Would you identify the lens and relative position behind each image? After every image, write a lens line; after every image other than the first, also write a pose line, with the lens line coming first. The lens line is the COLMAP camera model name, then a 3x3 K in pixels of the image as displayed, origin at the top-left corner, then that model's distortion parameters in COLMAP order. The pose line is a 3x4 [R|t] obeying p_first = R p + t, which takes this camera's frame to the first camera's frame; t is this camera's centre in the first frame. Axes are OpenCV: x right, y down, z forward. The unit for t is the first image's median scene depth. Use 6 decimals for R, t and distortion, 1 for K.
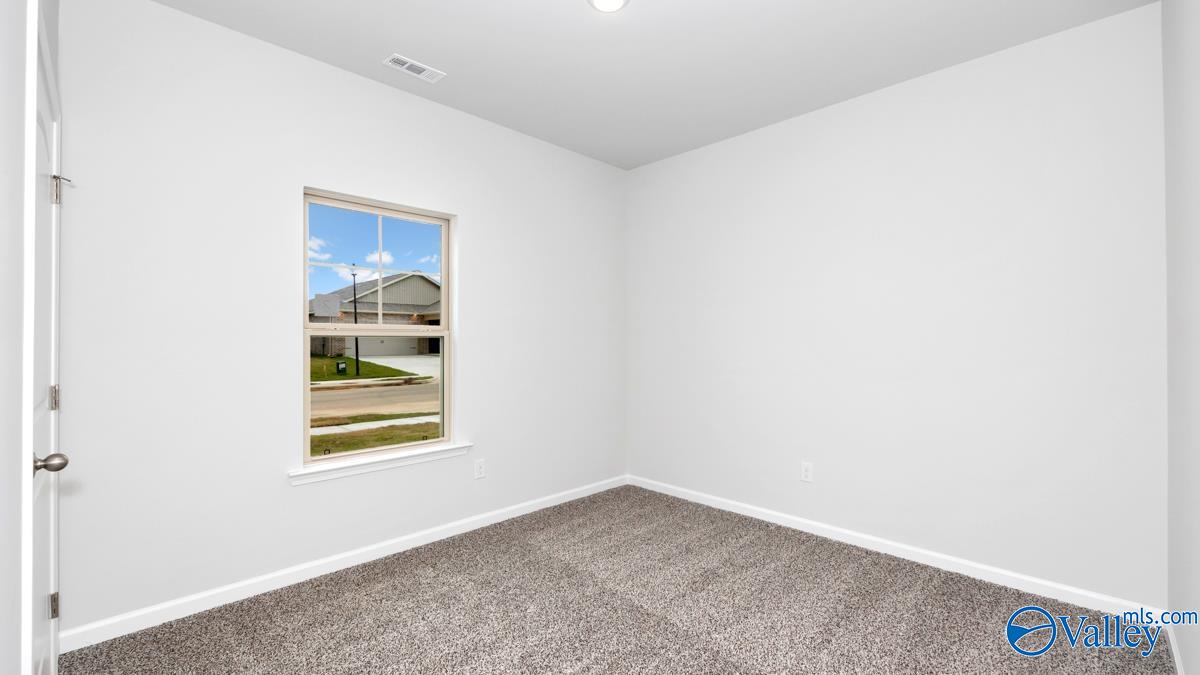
lens RADIAL K [[566.8, 0, 627.5], [0, 566.8, 332.7], [0, 0, 1]] dist [0.001445, 0.000555]
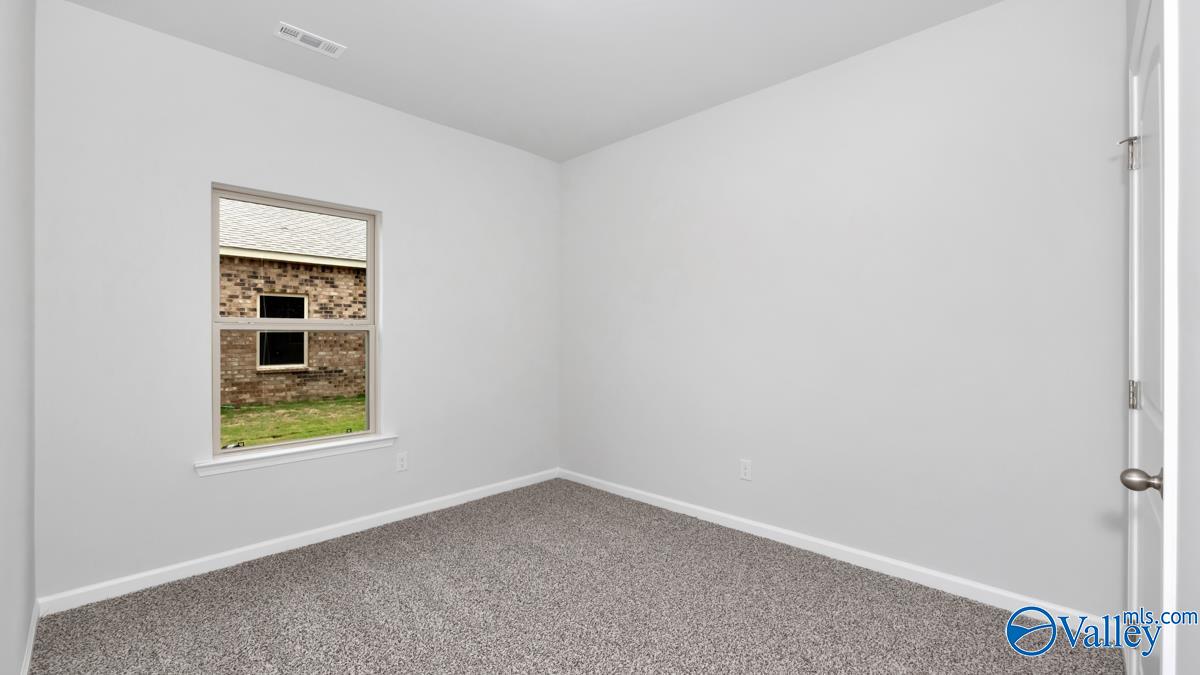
lens RADIAL K [[470.2, 0, 600.0], [0, 470.2, 337.5], [0, 0, 1]] dist [-0.000118, -0.000086]
pose [[0.994372, -0.001330, -0.105933, 0.175189], [0.003603, 0.999767, 0.021267, 0.003370], [0.105881, -0.021529, 0.994146, 0.207470]]
